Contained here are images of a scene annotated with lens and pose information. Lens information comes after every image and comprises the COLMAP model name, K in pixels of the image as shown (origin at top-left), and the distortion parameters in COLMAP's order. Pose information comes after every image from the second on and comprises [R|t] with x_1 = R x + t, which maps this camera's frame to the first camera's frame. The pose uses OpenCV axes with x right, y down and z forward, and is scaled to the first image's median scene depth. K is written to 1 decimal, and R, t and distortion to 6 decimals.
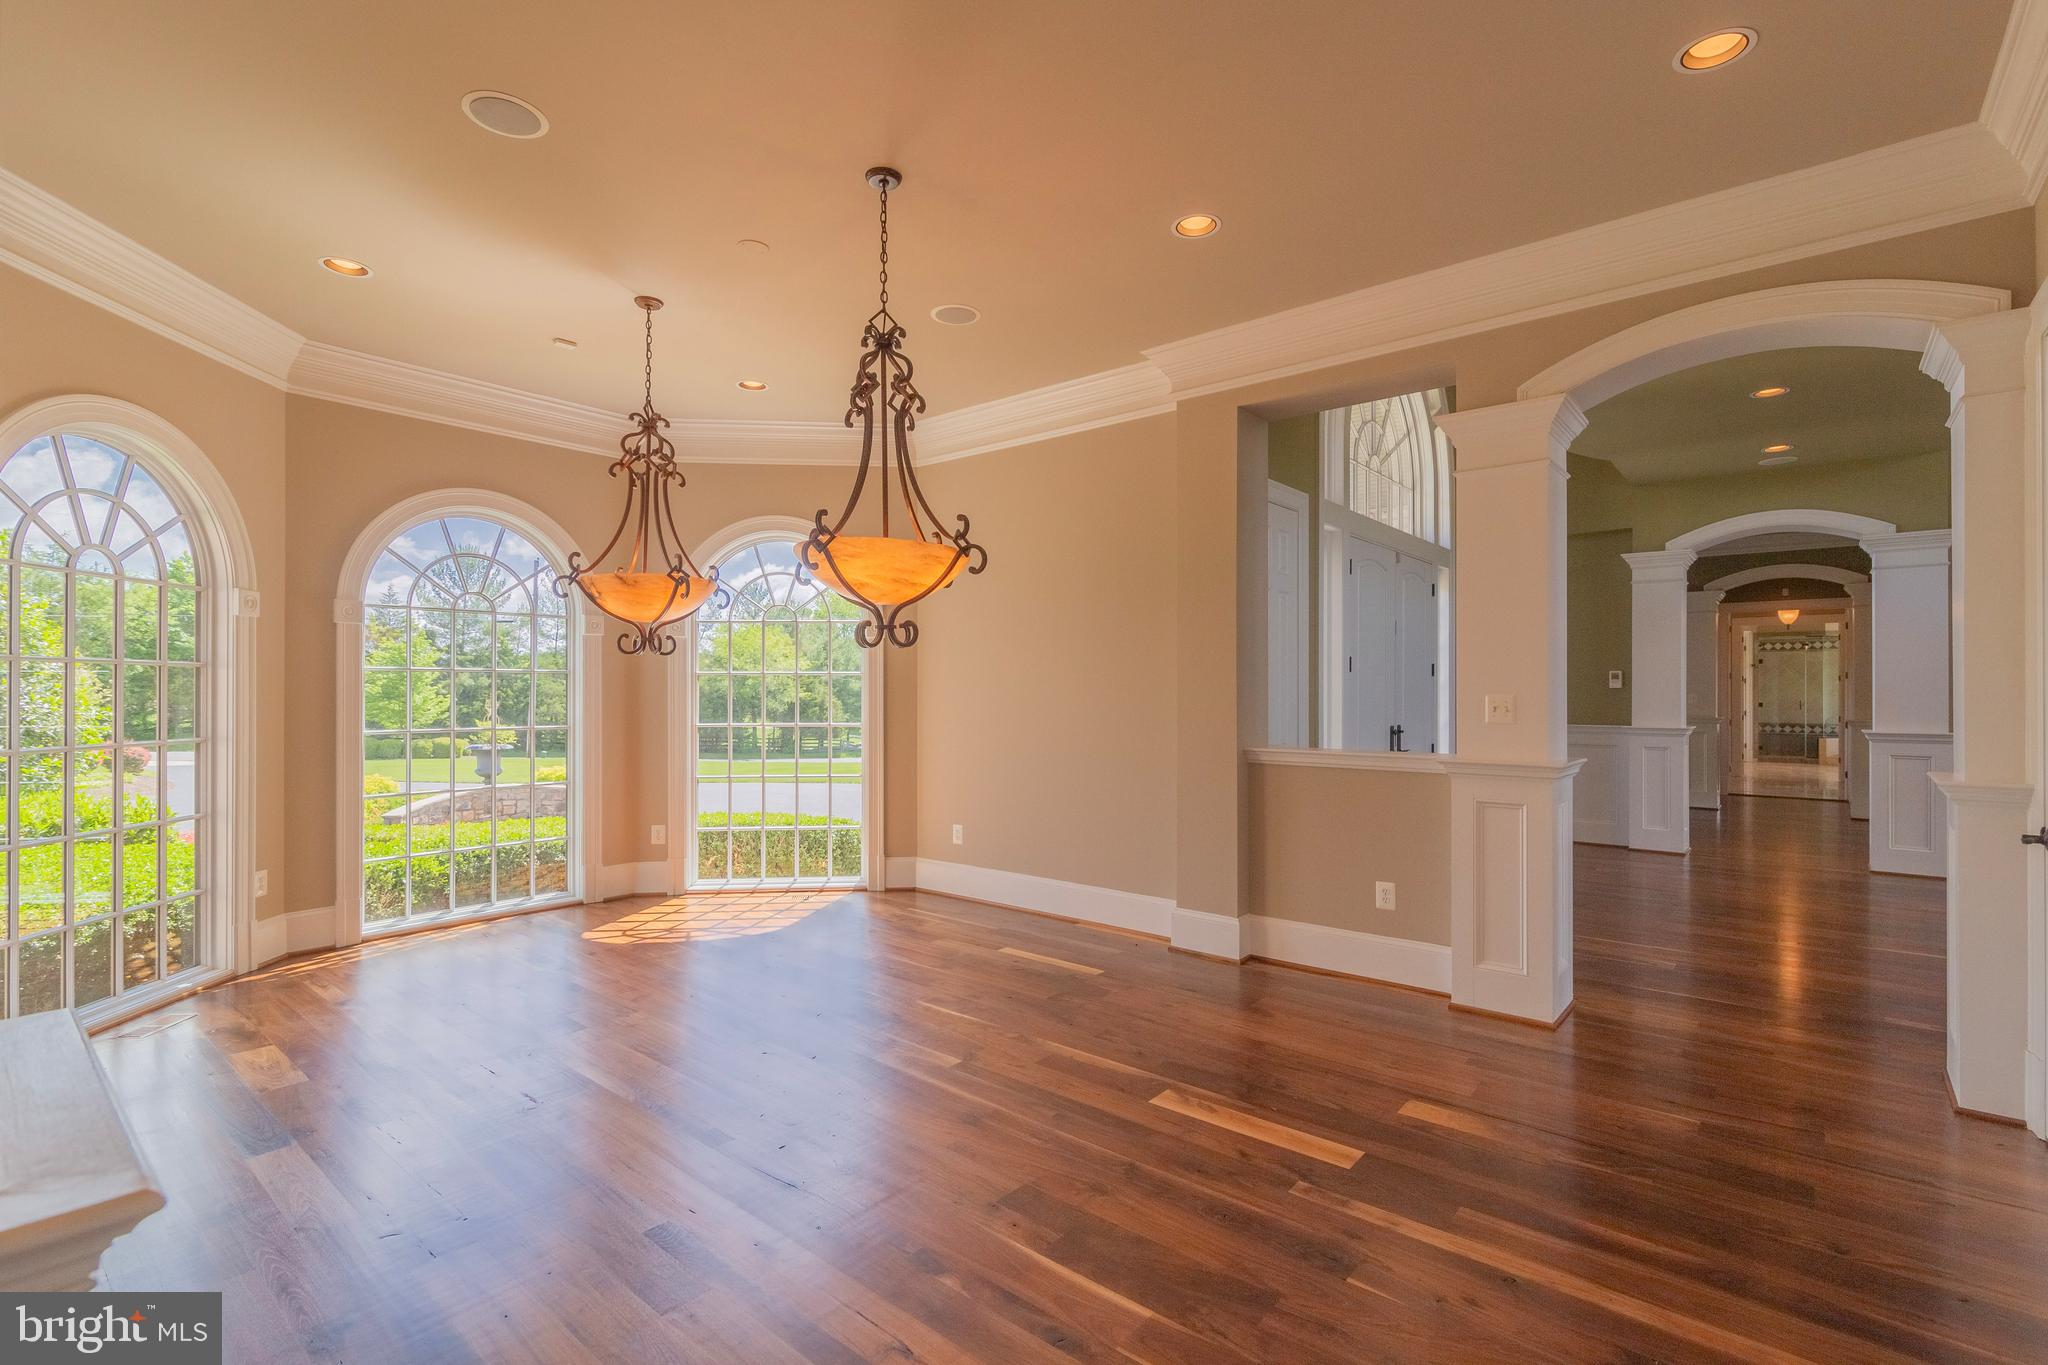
lens RADIAL K [[951.1, 0, 1012.4], [0, 951.1, 688.2], [0, 0, 1]] dist [0.000085, -0.000123]
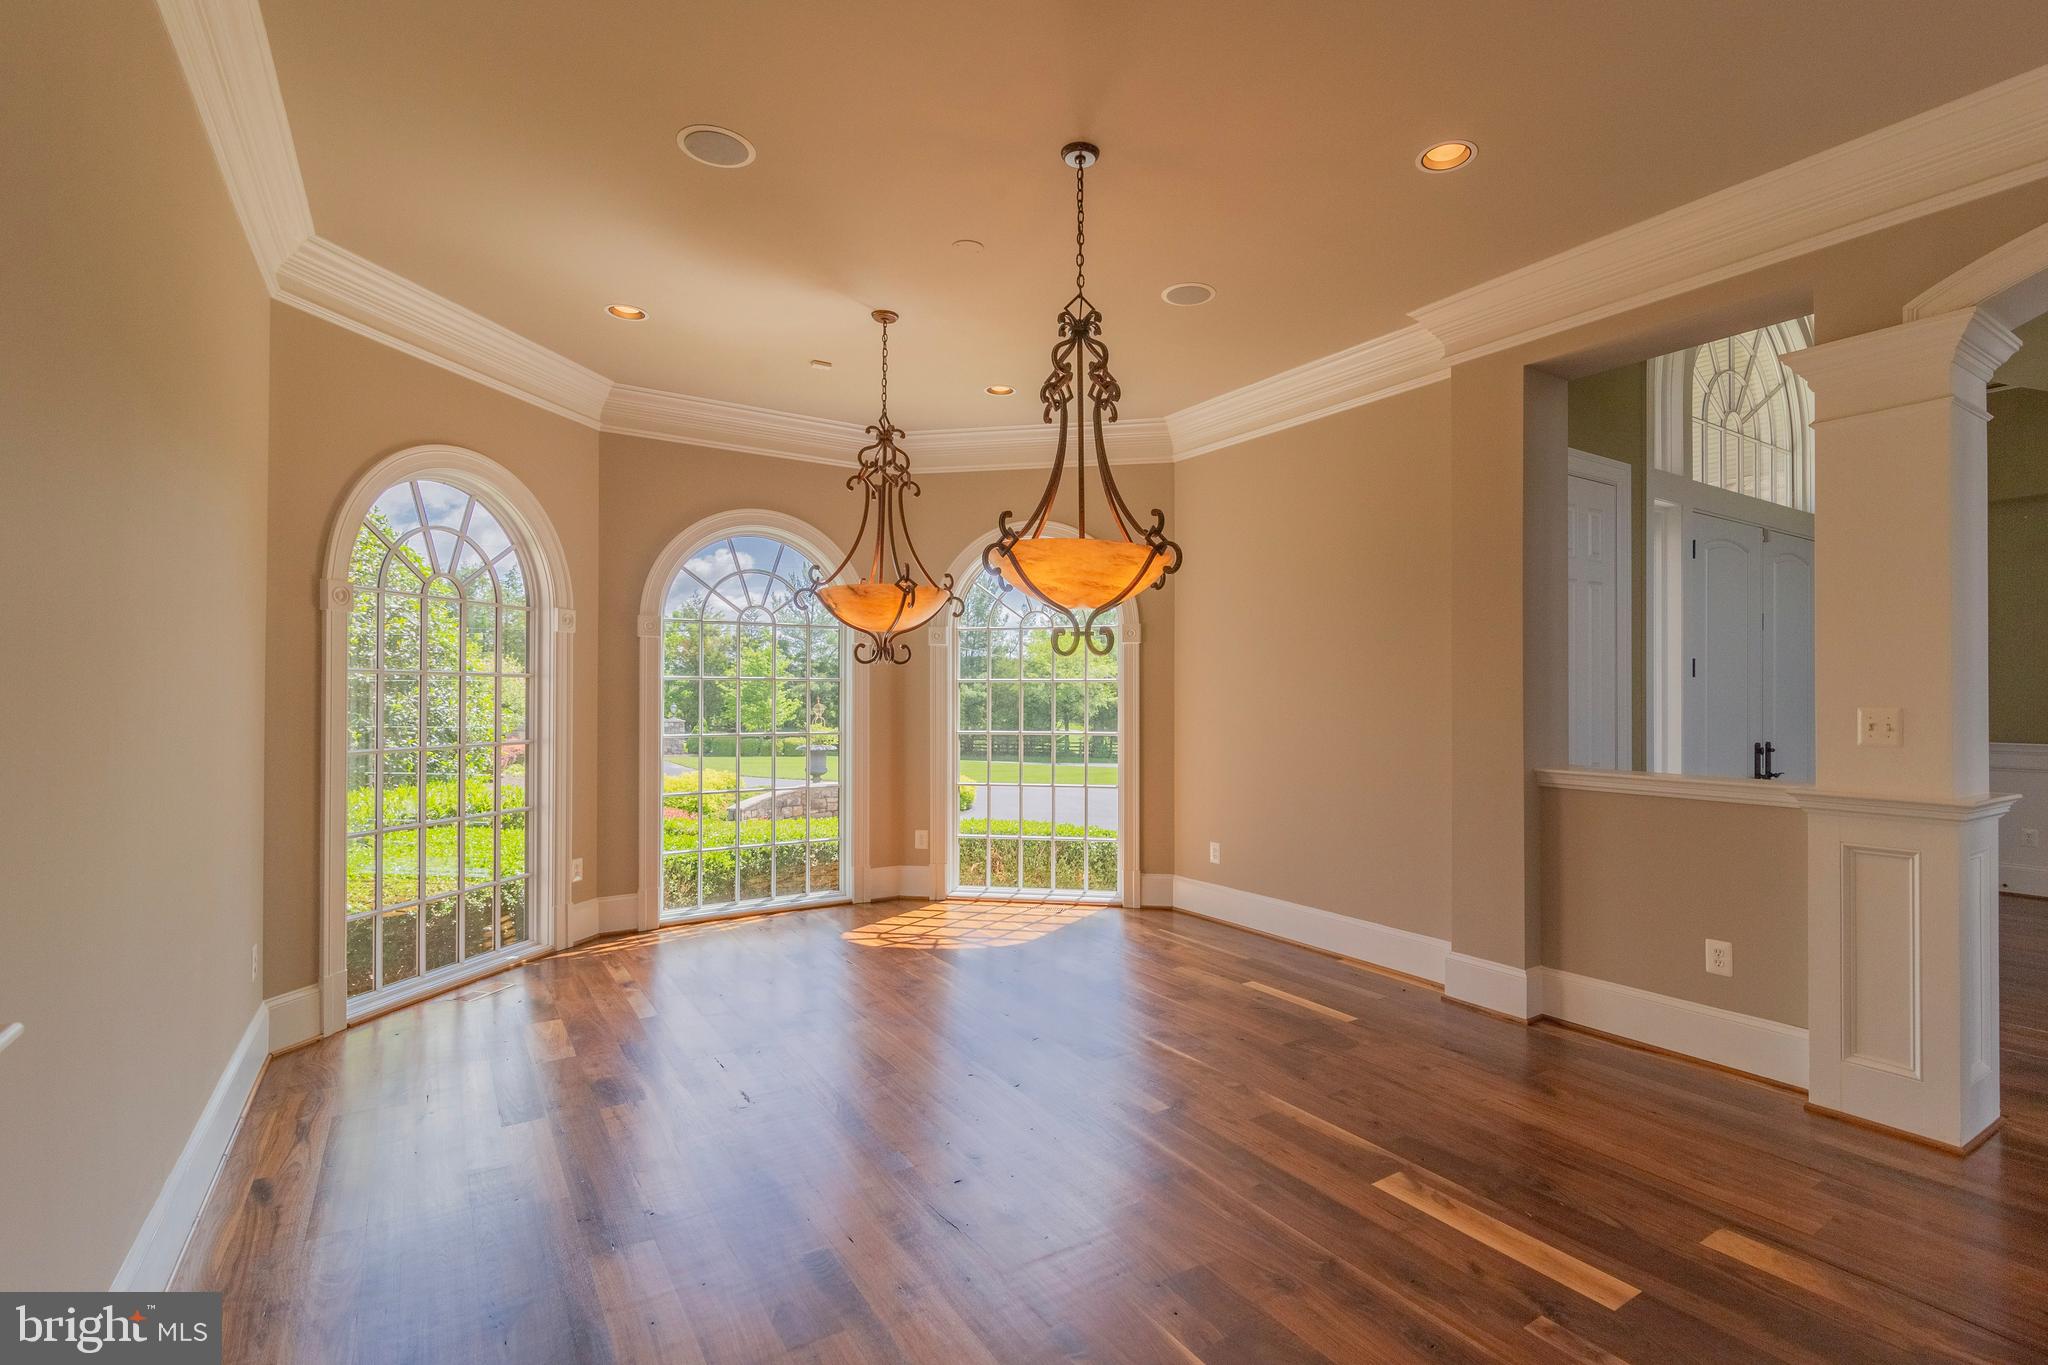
lens RADIAL K [[970.3, 0, 1067.3], [0, 970.3, 687.5], [0, 0, 1]] dist [-0.000911, -0.000081]
pose [[0.961886, -0.000946, -0.273450, 0.082226], [-0.000336, 0.999989, -0.004642, -0.005219], [0.273452, 0.004557, 0.961875, 0.058571]]
